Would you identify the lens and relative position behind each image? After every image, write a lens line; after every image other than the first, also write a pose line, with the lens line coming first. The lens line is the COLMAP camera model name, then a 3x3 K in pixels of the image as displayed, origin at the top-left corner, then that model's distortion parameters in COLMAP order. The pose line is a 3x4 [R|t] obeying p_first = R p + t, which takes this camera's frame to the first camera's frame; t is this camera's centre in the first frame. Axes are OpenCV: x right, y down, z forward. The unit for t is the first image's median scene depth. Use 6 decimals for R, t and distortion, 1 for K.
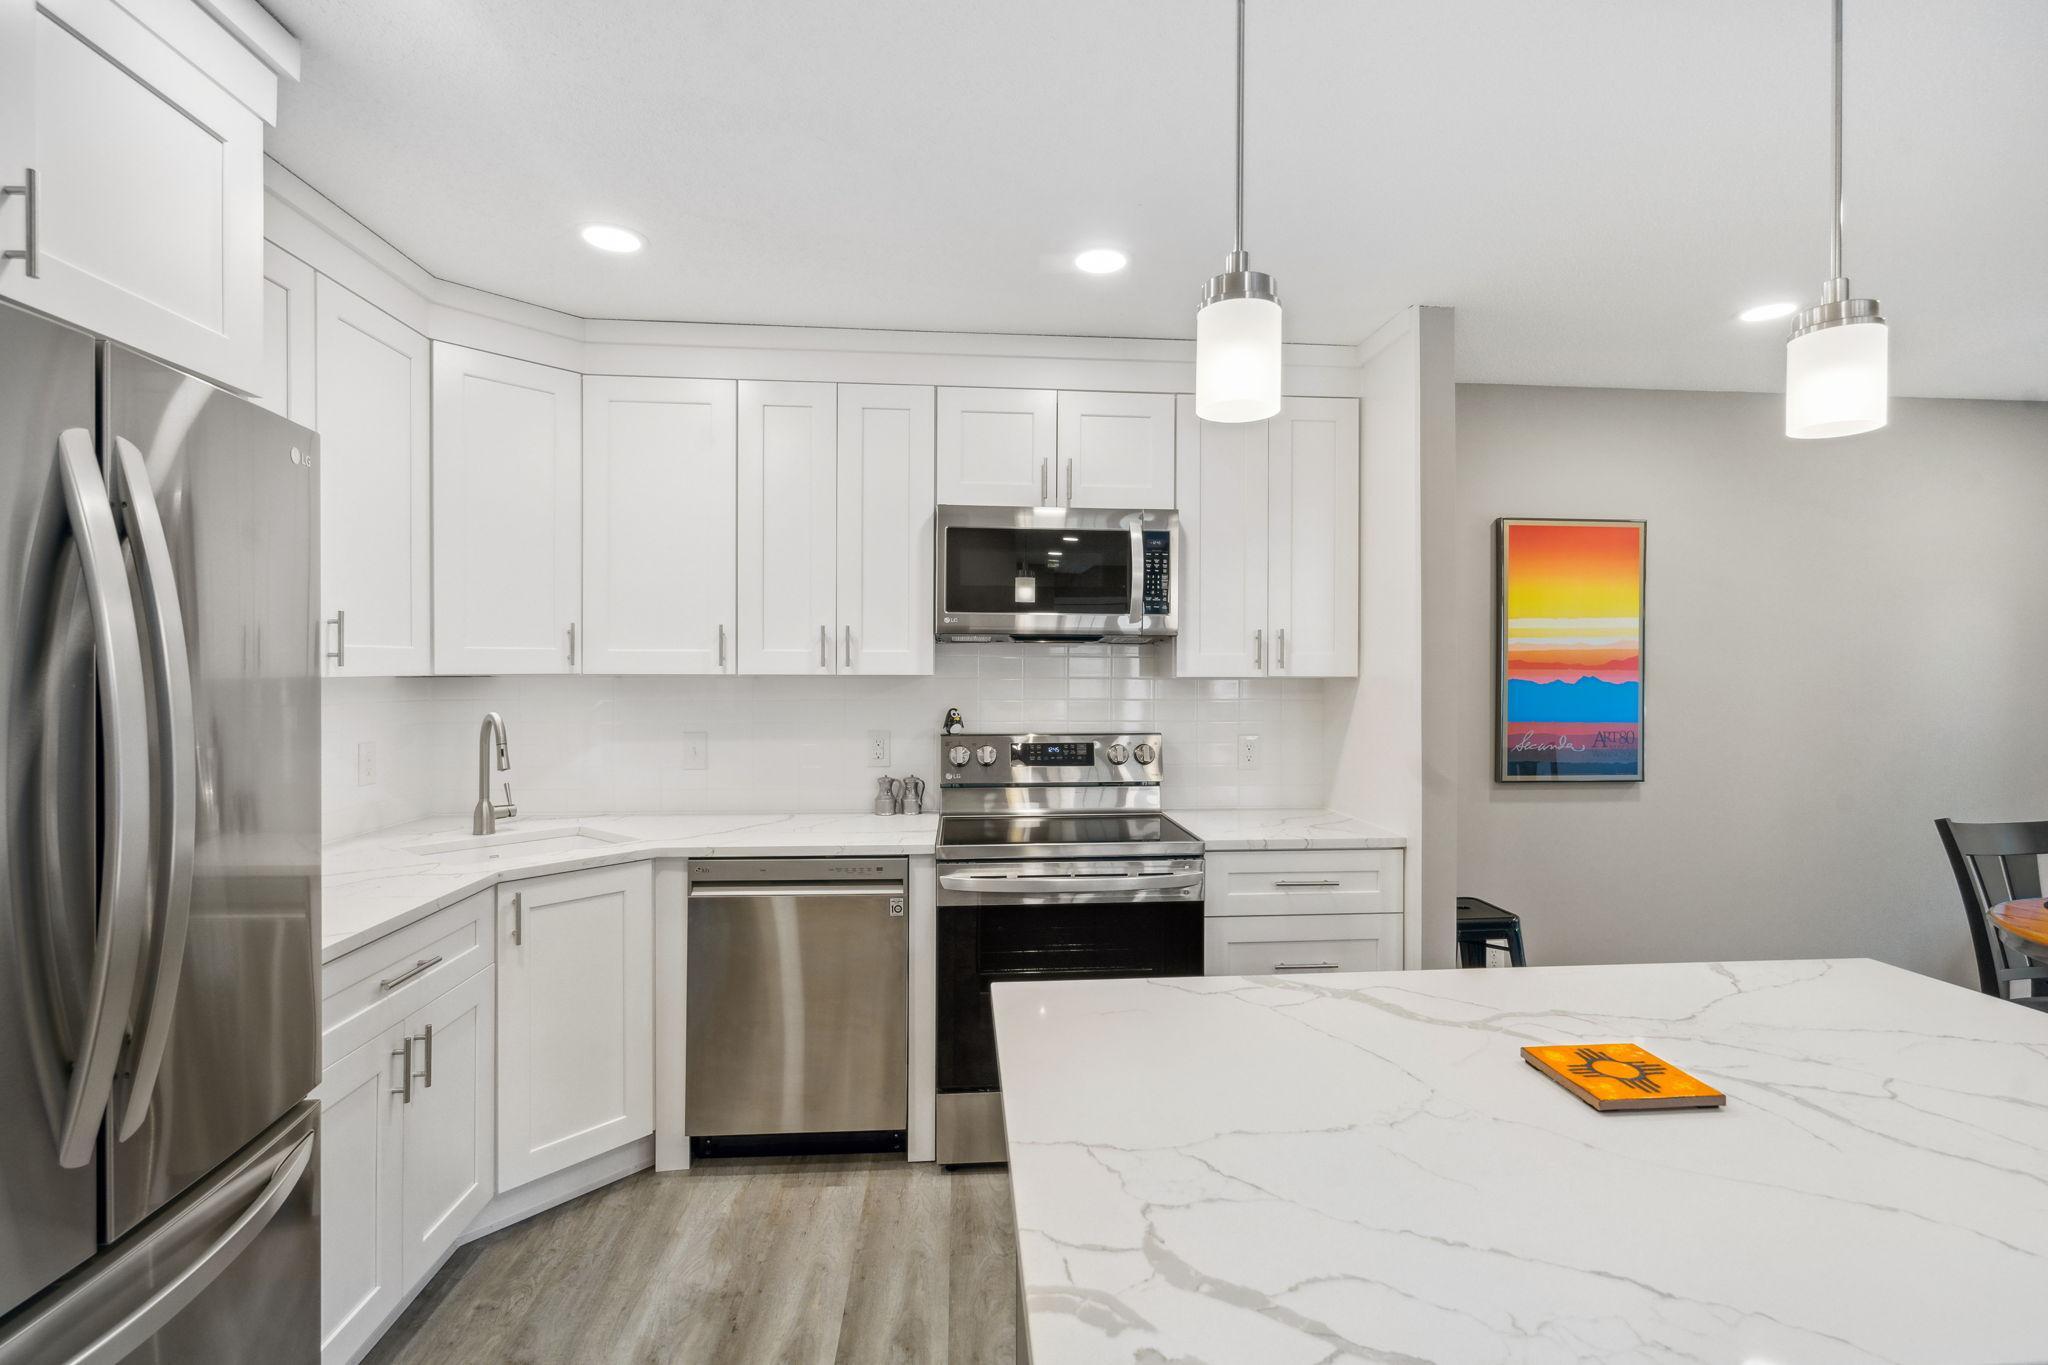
lens RADIAL K [[939.8, 0, 1031.9], [0, 939.8, 679.3], [0, 0, 1]] dist [-0.031977, -0.000358]
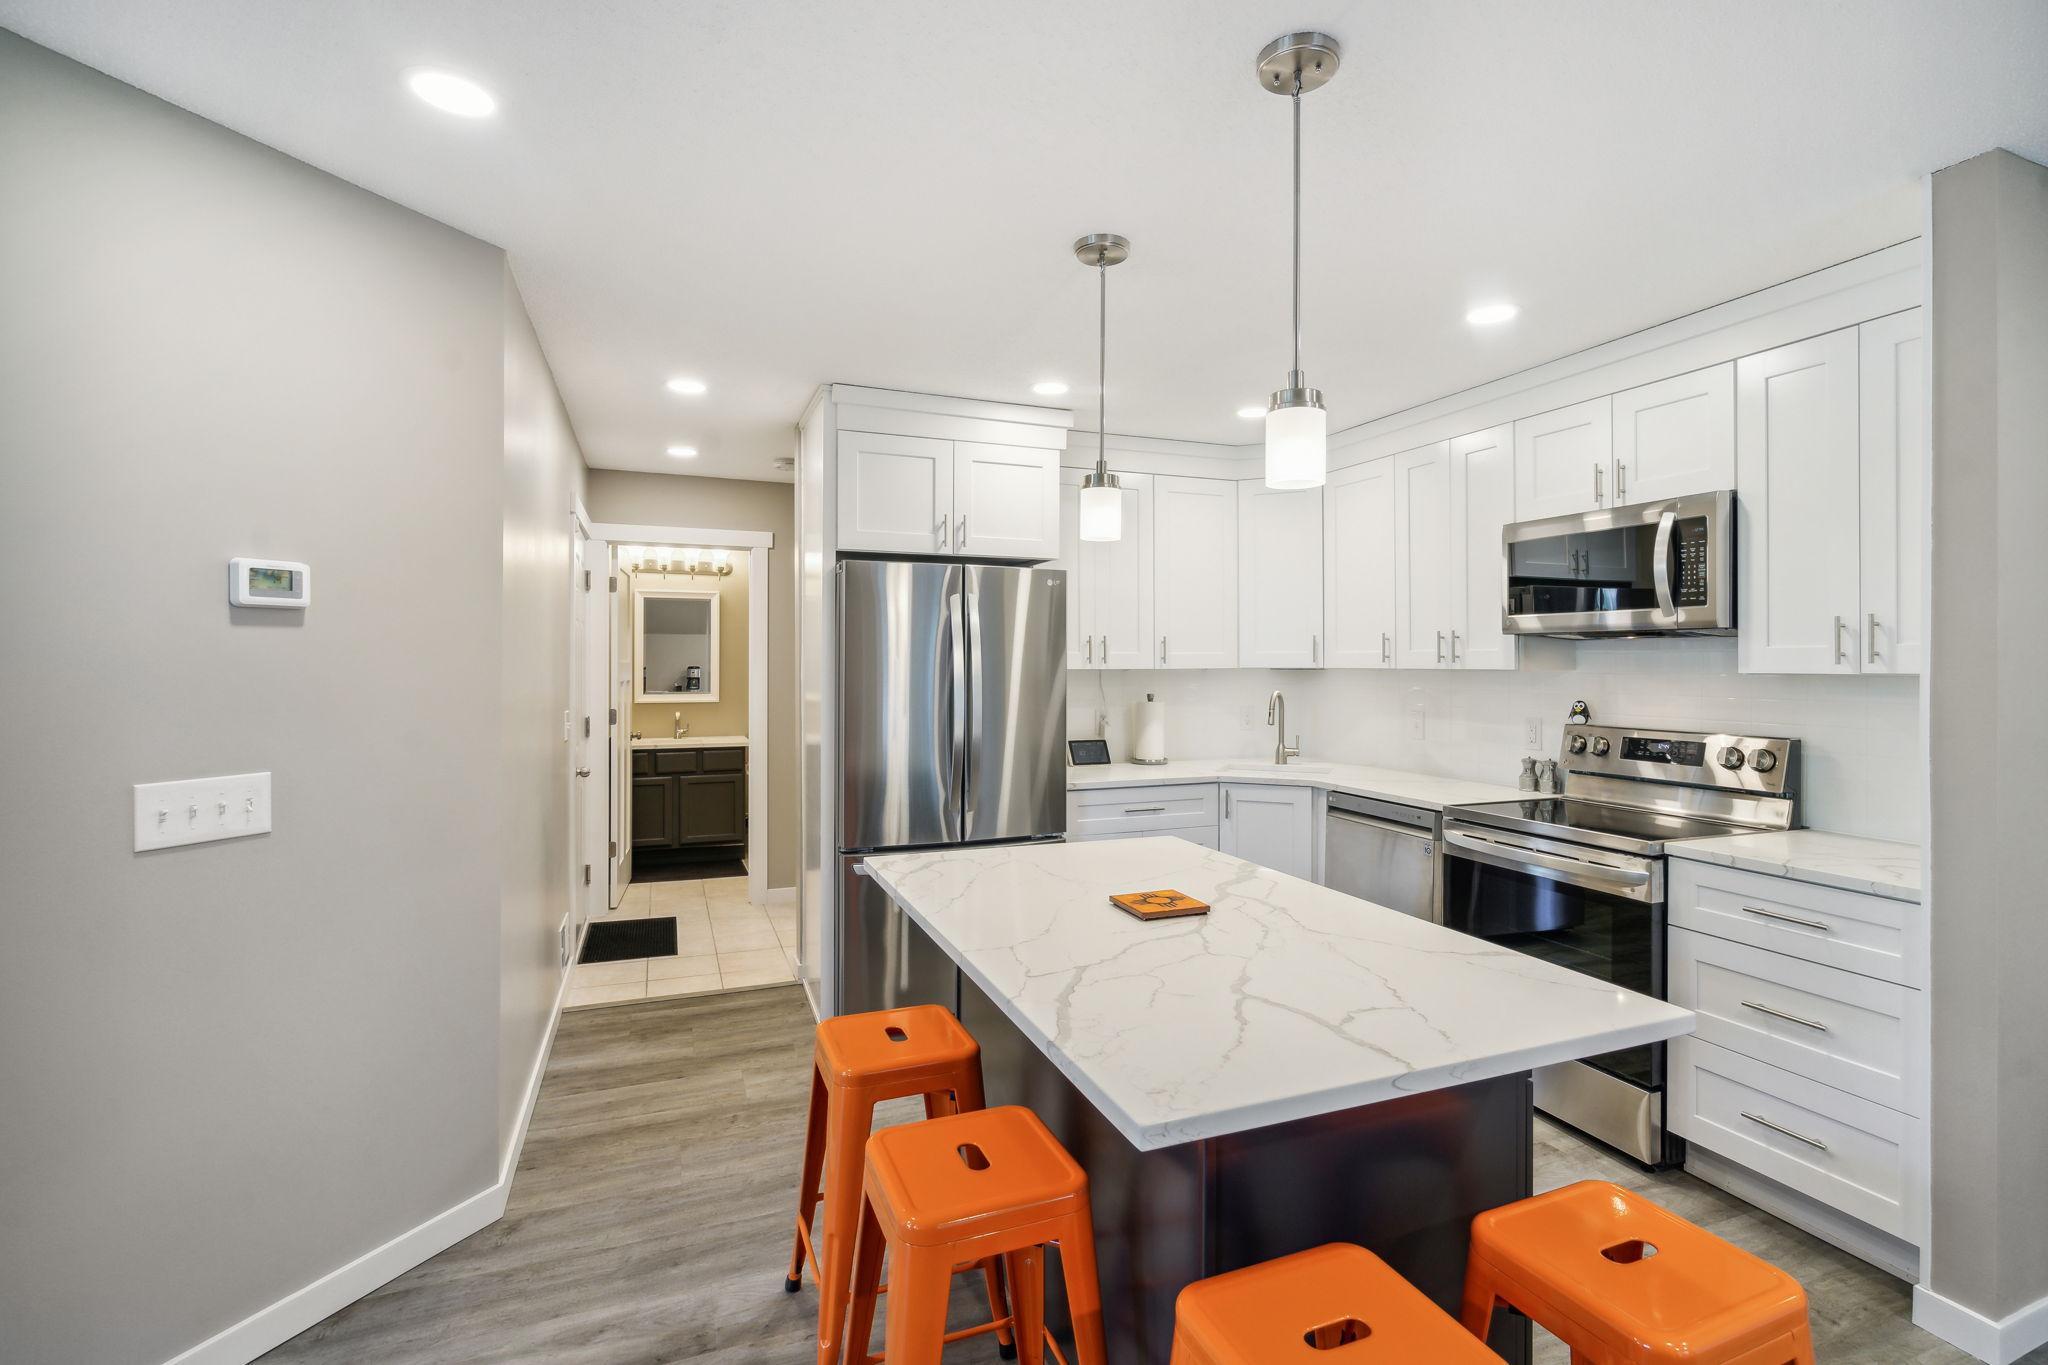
lens RADIAL K [[939.8, 0, 1031.7], [0, 939.8, 672.0], [0, 0, 1]] dist [-0.031977, -0.000358]
pose [[0.277892, 0.007088, -0.960586, 0.843336], [-0.009300, 0.999946, 0.004688, -0.001392], [0.960567, 0.007631, 0.277942, 0.105925]]
